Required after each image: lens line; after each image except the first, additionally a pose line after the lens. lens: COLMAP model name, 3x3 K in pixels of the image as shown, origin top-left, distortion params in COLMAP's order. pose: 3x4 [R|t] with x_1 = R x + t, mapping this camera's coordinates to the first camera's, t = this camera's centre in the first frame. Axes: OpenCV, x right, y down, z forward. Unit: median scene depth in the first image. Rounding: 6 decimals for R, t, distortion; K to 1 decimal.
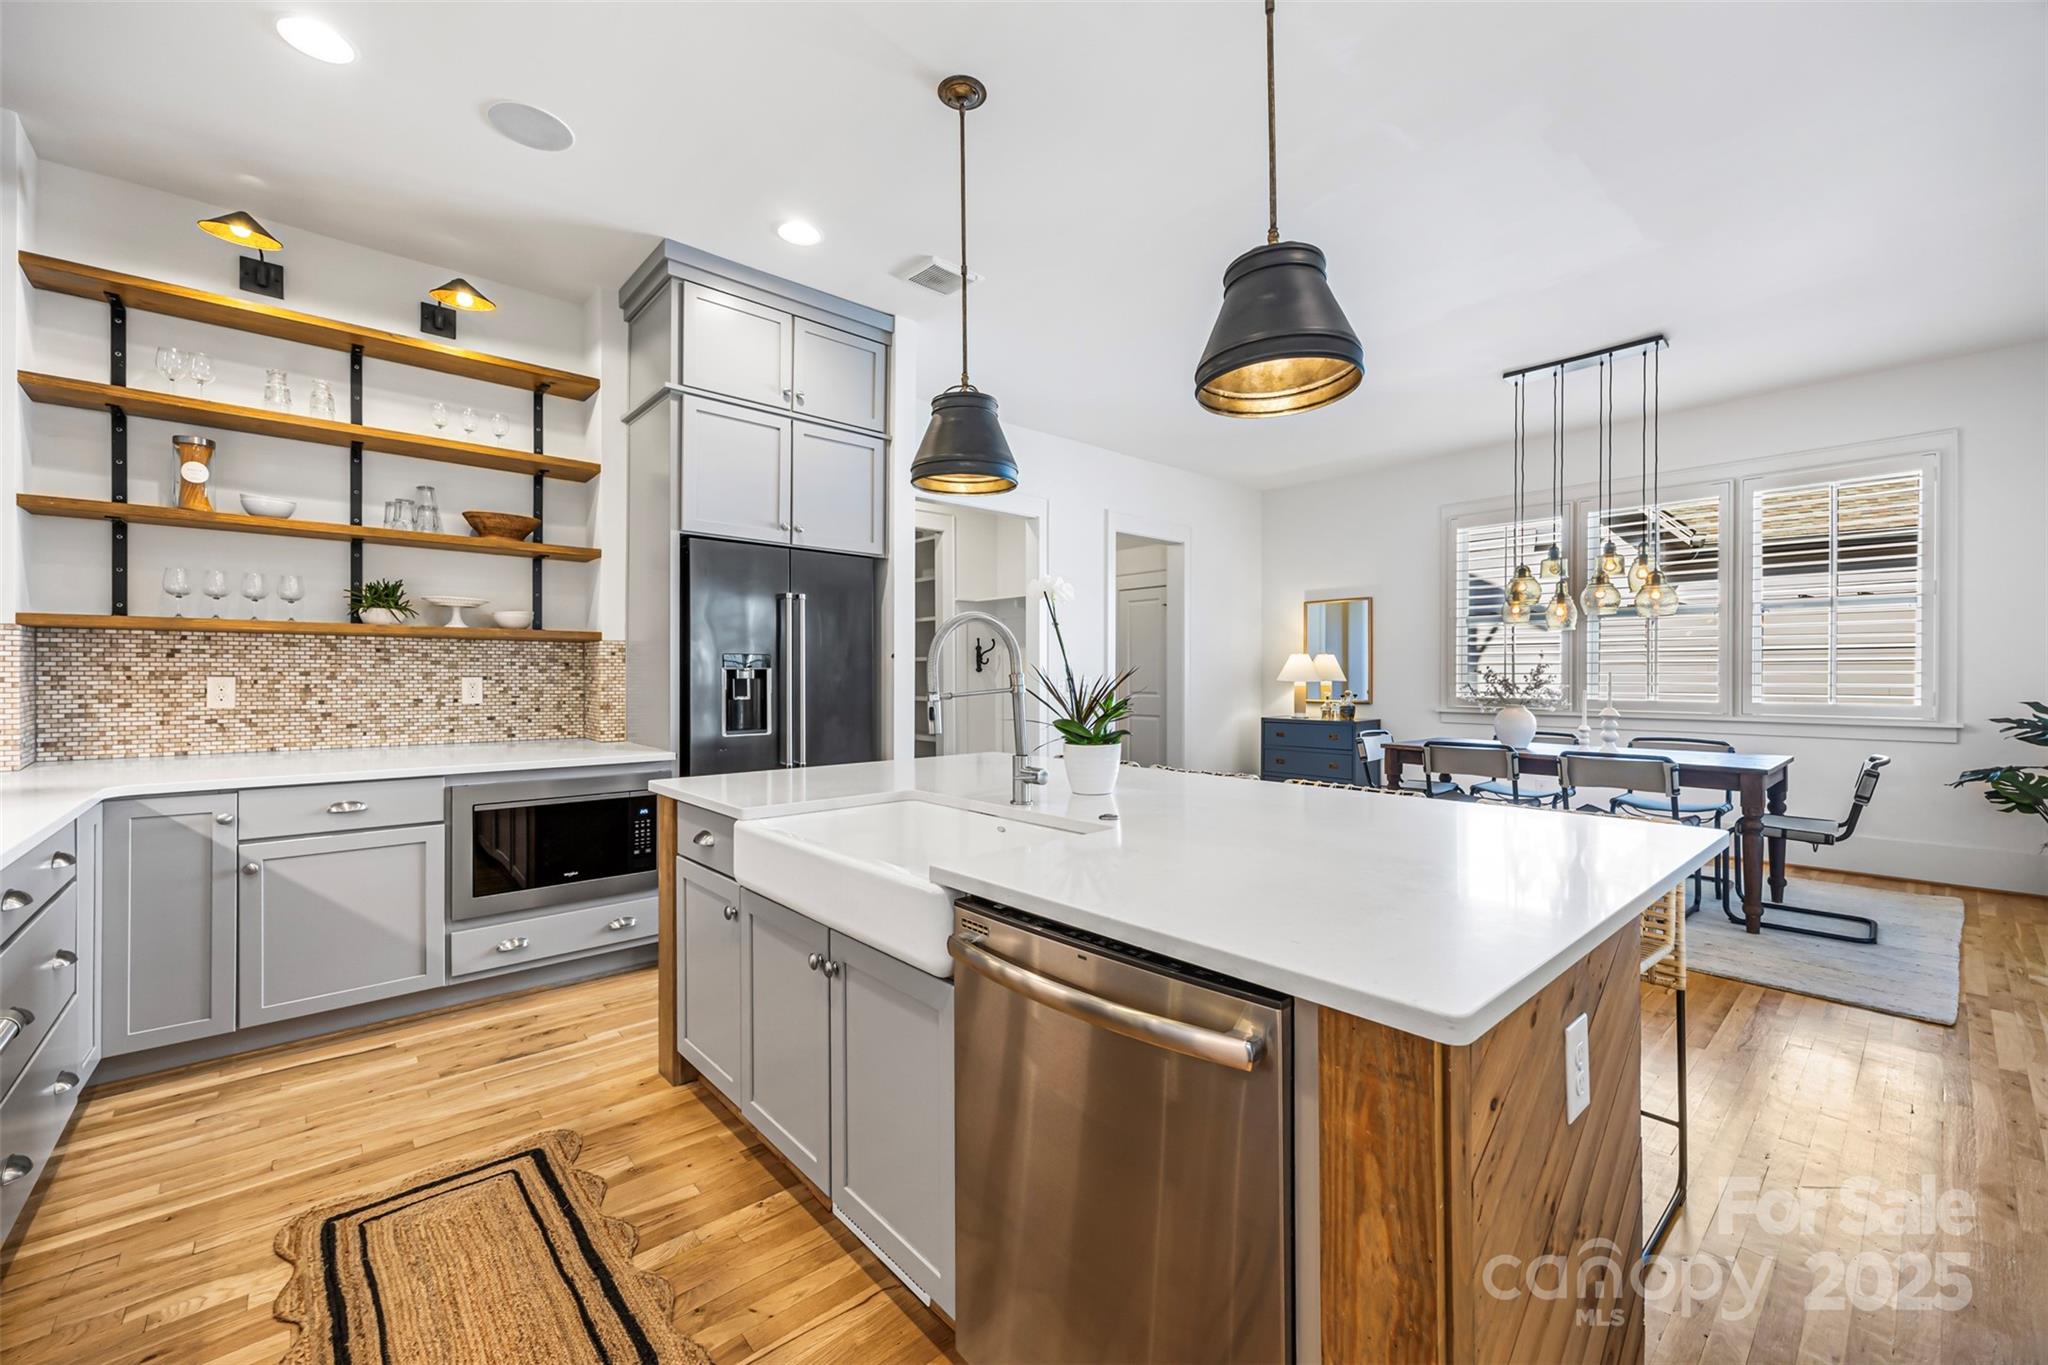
lens RADIAL K [[783.6, 0, 1002.6], [0, 783.6, 680.3], [0, 0, 1]] dist [-0.000047, -0.000632]
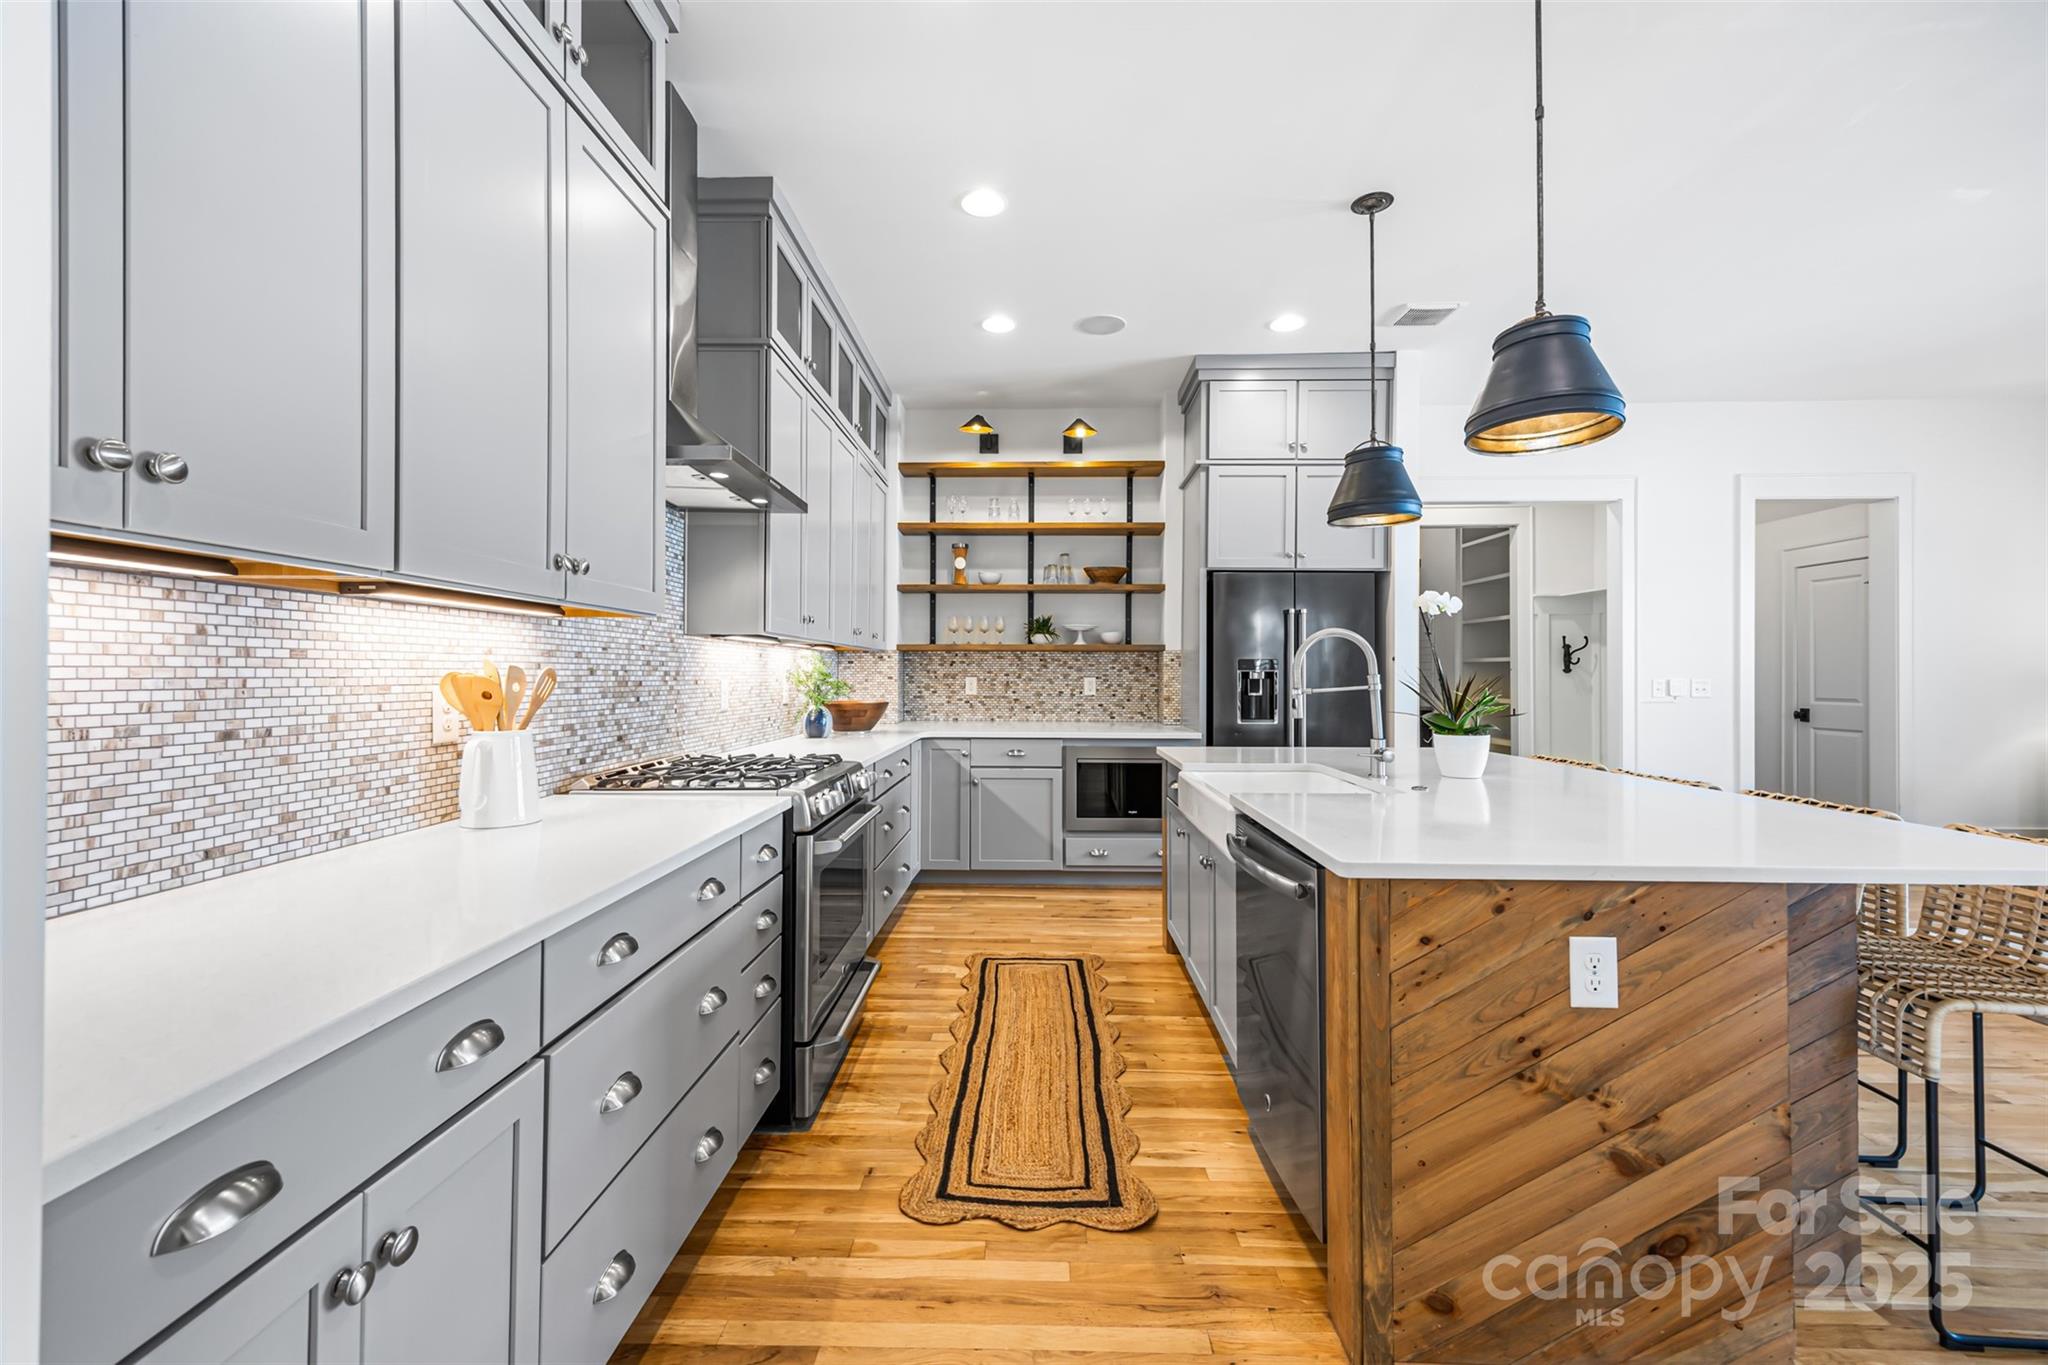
lens RADIAL K [[783.6, 0, 1041.5], [0, 783.6, 676.4], [0, 0, 1]] dist [-0.000047, -0.000632]
pose [[0.740707, 0.001709, -0.671826, 0.292375], [-0.005755, 0.999976, -0.003802, 0.000685], [0.671804, 0.006683, 0.740699, -0.191047]]
